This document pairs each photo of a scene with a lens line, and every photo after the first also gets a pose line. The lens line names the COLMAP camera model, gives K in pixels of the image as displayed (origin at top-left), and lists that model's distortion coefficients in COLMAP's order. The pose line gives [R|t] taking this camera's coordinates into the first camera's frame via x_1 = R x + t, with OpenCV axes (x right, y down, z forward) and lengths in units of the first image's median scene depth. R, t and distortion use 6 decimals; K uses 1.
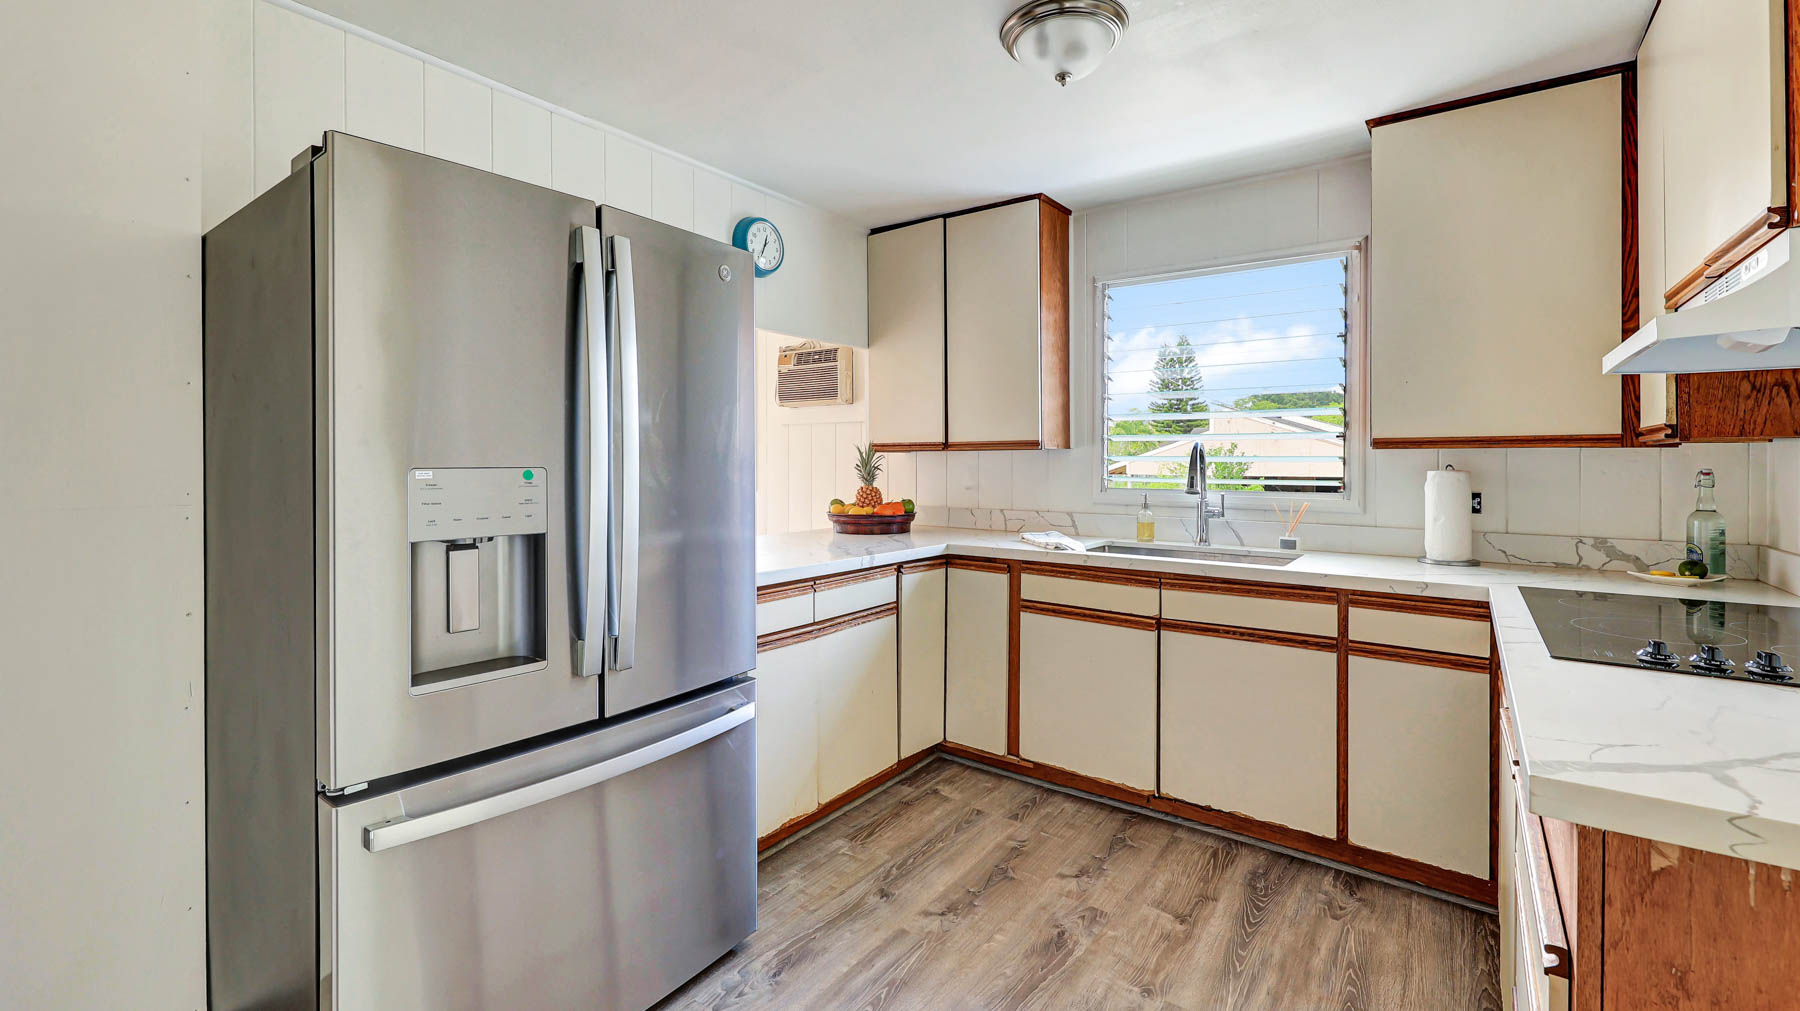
lens RADIAL K [[772.2, 0, 896.5], [0, 772.2, 462.5], [0, 0, 1]] dist [0.002645, -0.000214]
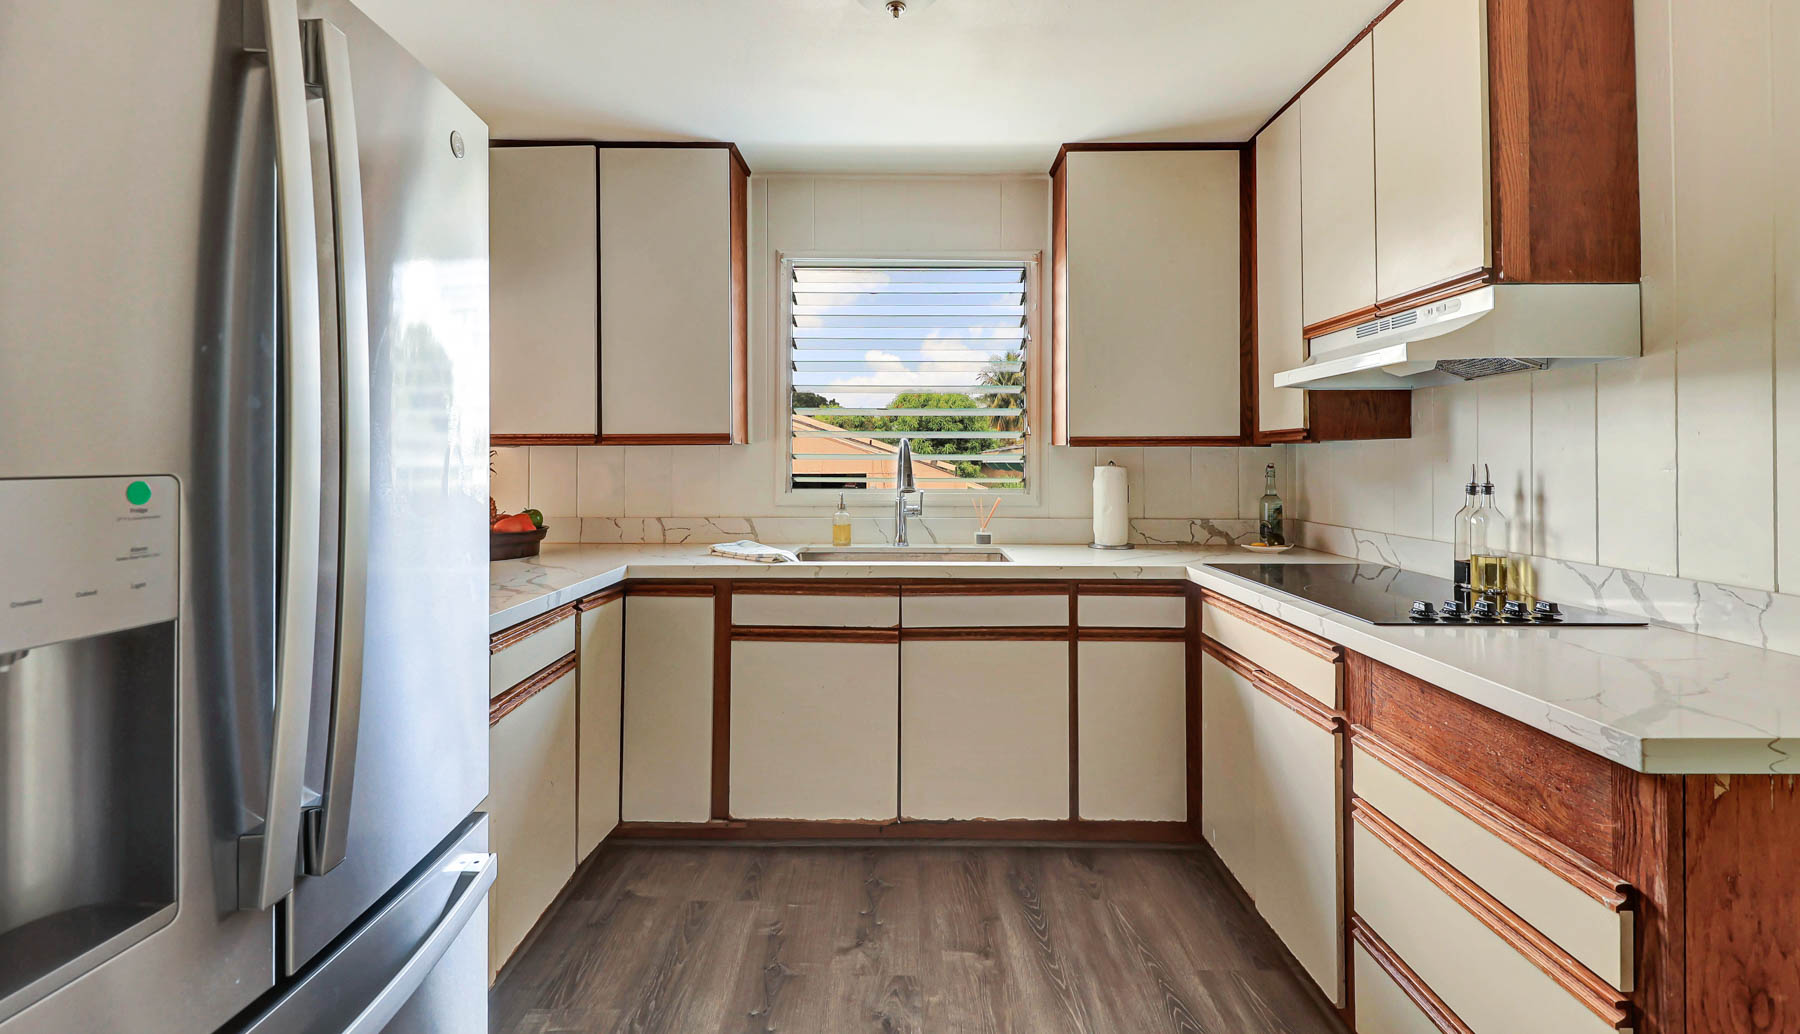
lens RADIAL K [[809.2, 0, 910.2], [0, 809.2, 450.7], [0, 0, 1]] dist [0.010930, -0.005097]
pose [[0.803086, 0.003676, 0.595852, -0.239574], [0.002804, 0.999947, -0.009948, -0.000997], [-0.595856, 0.009660, 0.803033, 0.224726]]
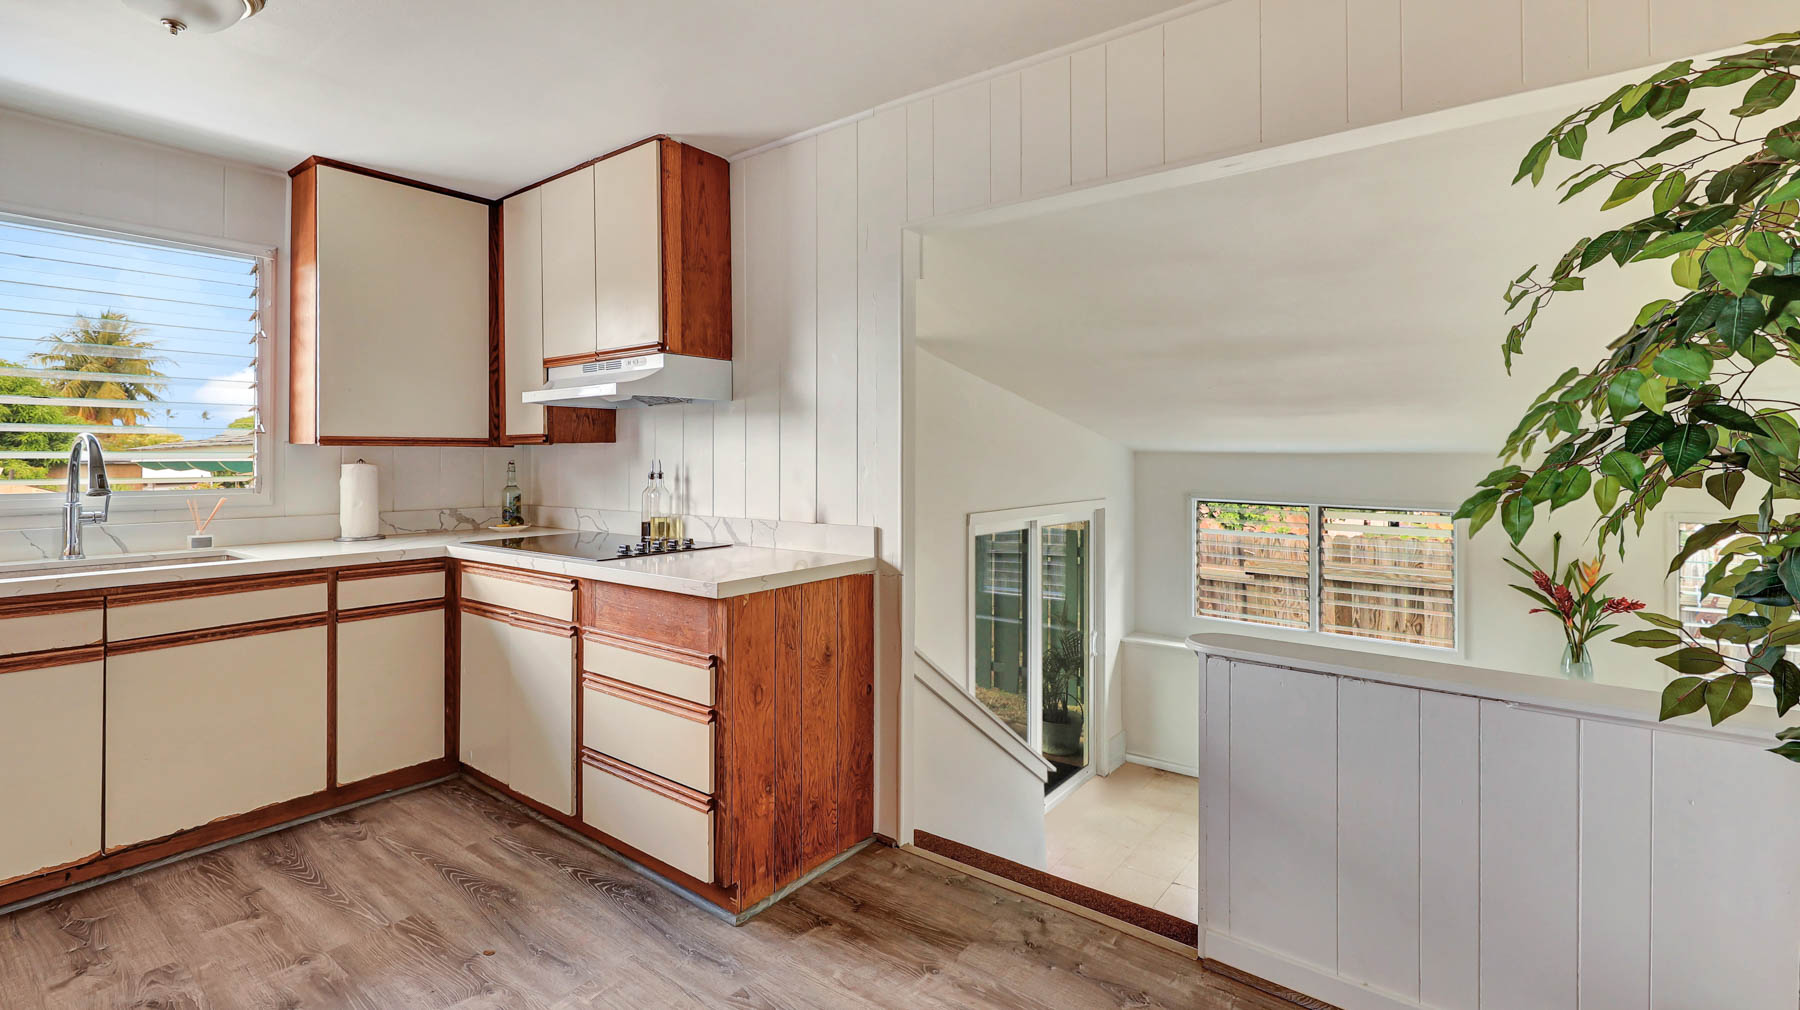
lens RADIAL K [[786.9, 0, 930.9], [0, 786.9, 449.8], [0, 0, 1]] dist [-0.000573, -0.000994]
pose [[-0.011784, 0.006906, 0.999907, -0.554766], [0.003678, 0.999970, -0.006863, 0.000306], [-0.999924, 0.003596, -0.011809, 0.115322]]
